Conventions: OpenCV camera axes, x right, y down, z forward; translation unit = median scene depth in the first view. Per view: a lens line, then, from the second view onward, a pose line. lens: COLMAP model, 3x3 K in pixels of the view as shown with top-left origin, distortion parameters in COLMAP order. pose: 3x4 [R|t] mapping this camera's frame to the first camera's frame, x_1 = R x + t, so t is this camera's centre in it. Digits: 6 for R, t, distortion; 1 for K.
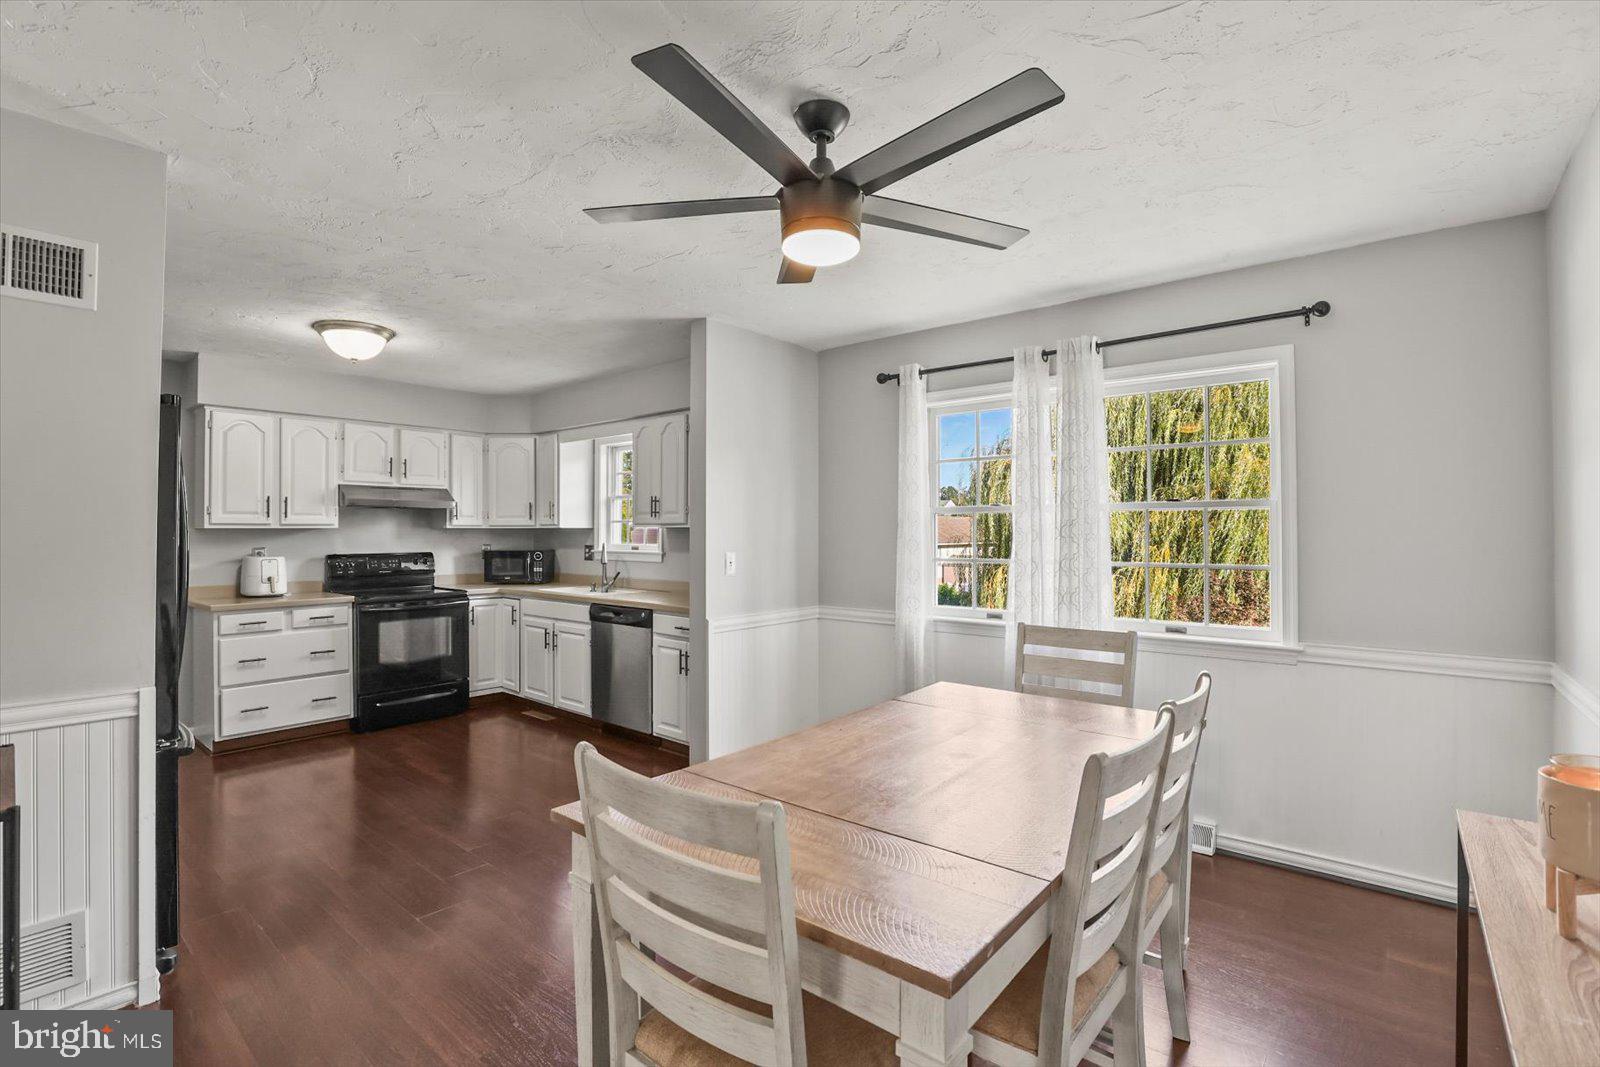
lens RADIAL K [[731.6, 0, 783.6], [0, 731.6, 530.0], [0, 0, 1]] dist [-0.025789, 0.000651]
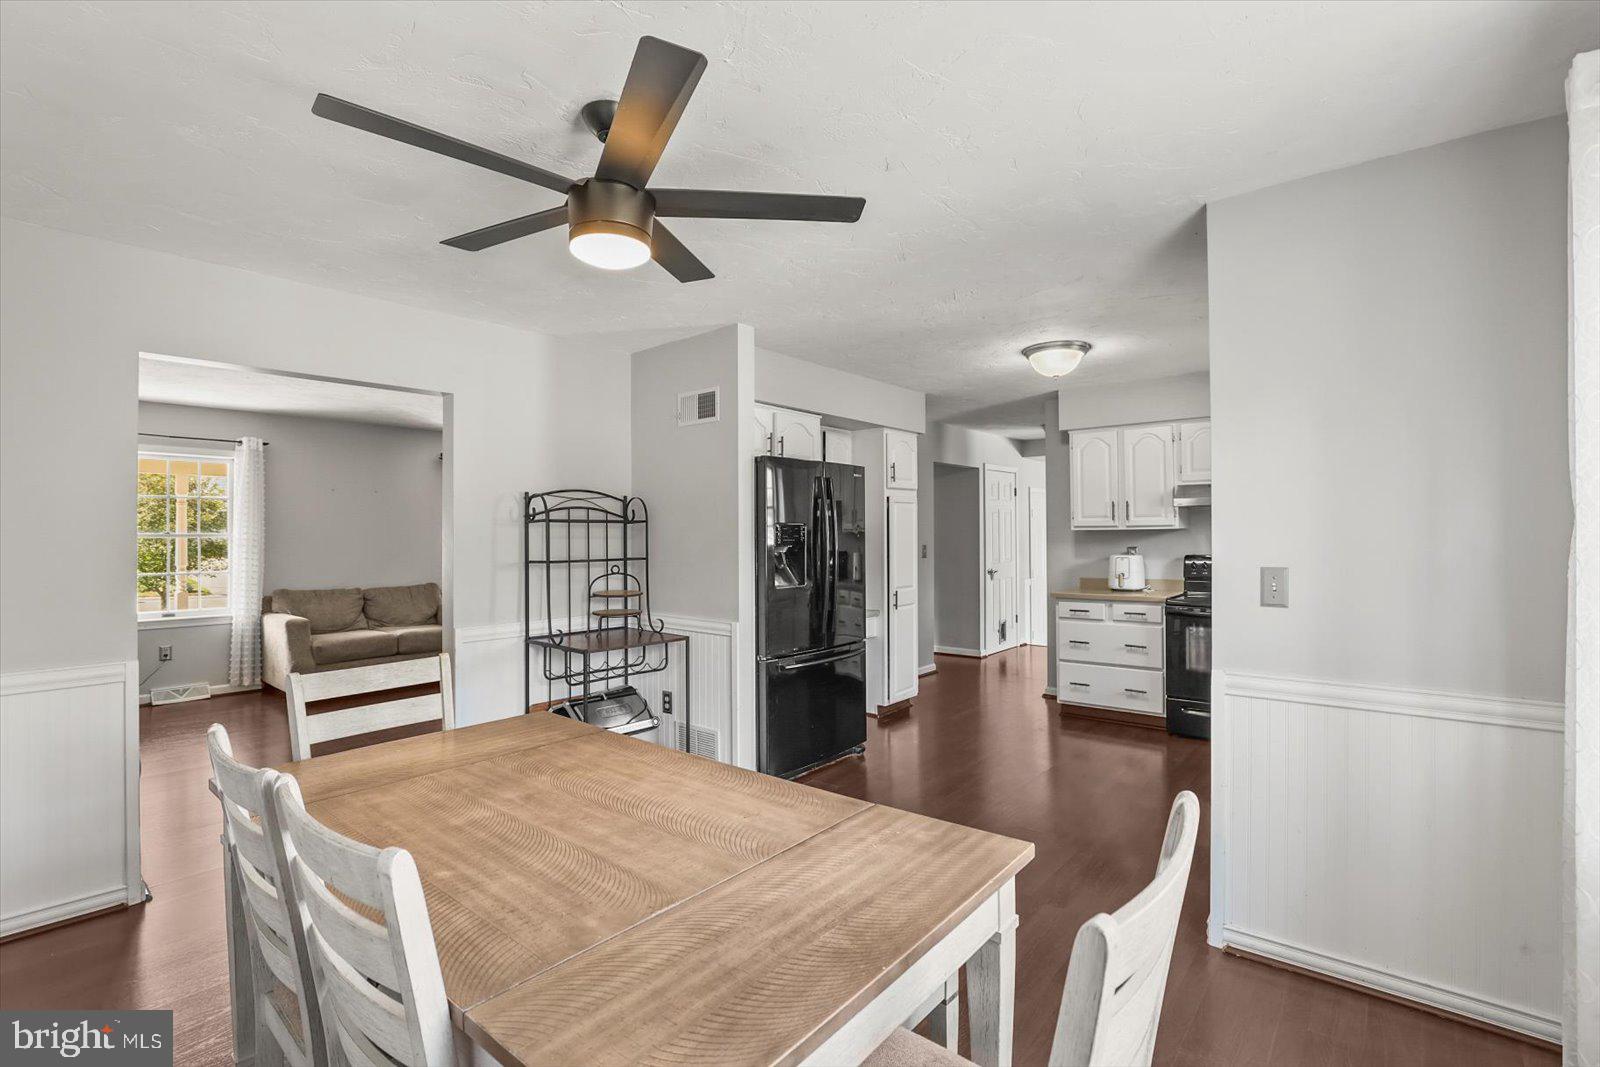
lens RADIAL K [[736.1, 0, 811.0], [0, 736.1, 535.3], [0, 0, 1]] dist [-0.019781, 0.000536]
pose [[0.025544, 0.001915, -0.999672, 0.383785], [0.009611, 0.999951, 0.002161, -0.000586], [0.999627, -0.009663, 0.025524, 0.454629]]
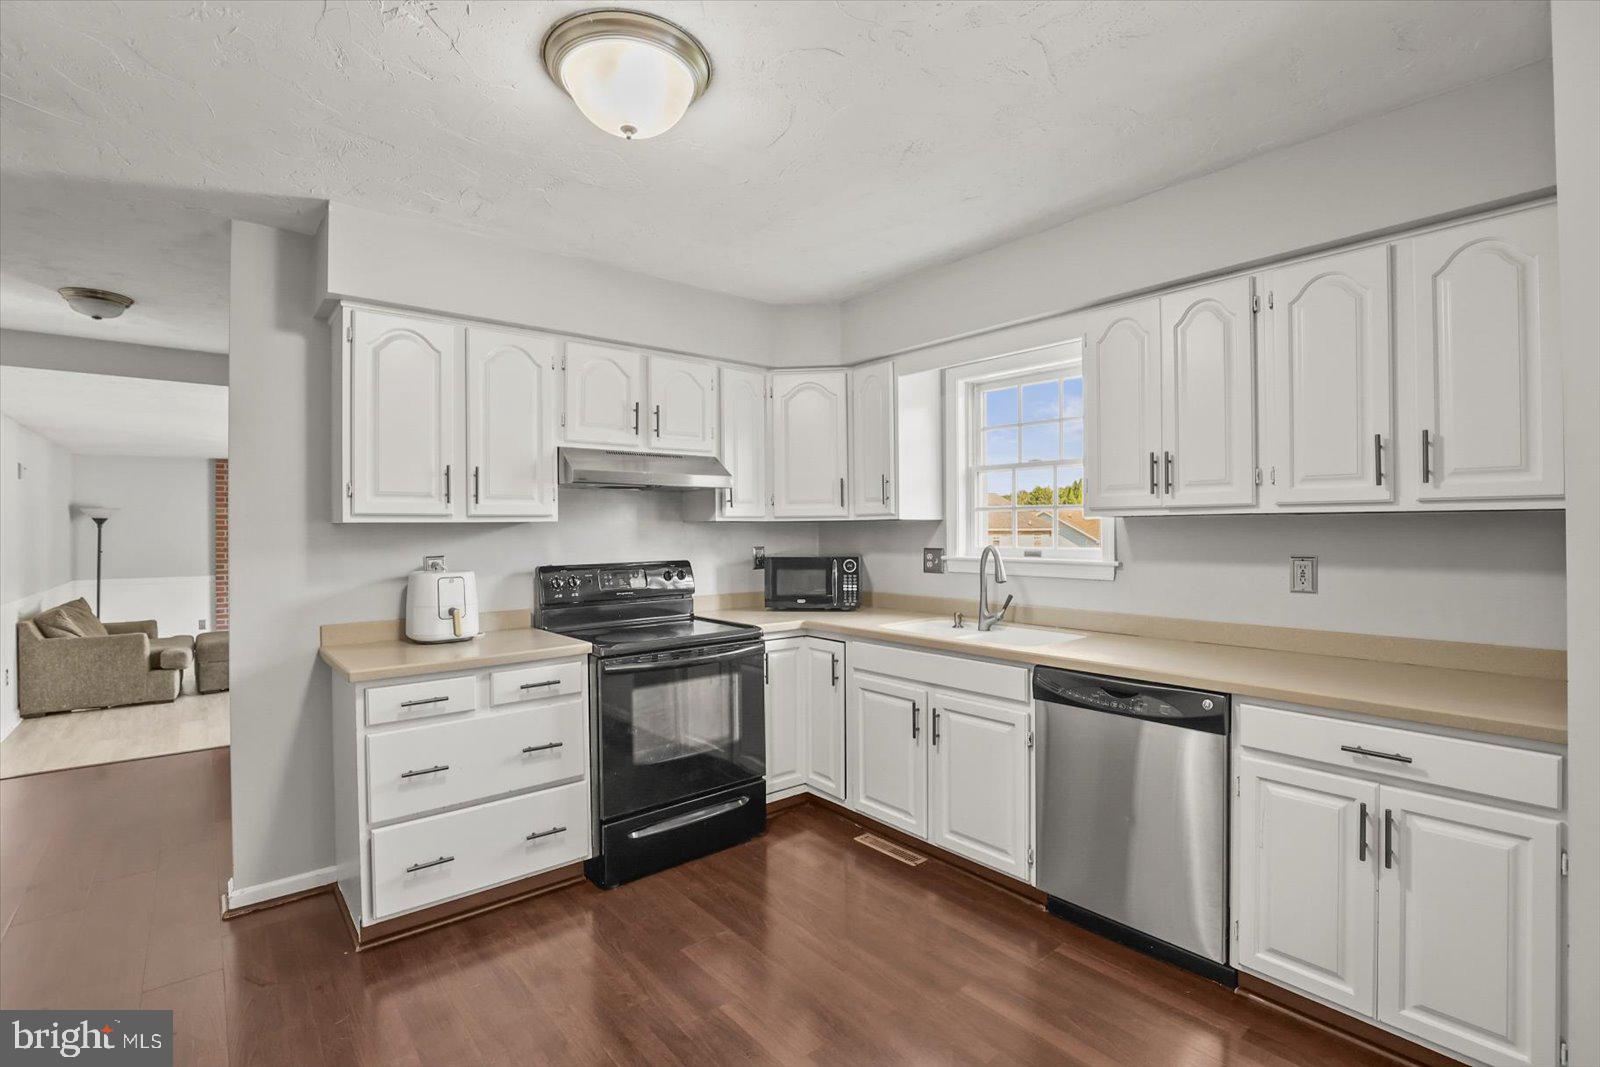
lens RADIAL K [[736.4, 0, 796.5], [0, 736.4, 531.2], [0, 0, 1]] dist [-0.022236, 0.000165]
pose [[0.985725, -0.005985, -0.168256, -0.321515], [0.007231, 0.999951, 0.006793, 0.002391], [0.168207, -0.007913, 0.985720, 0.442923]]
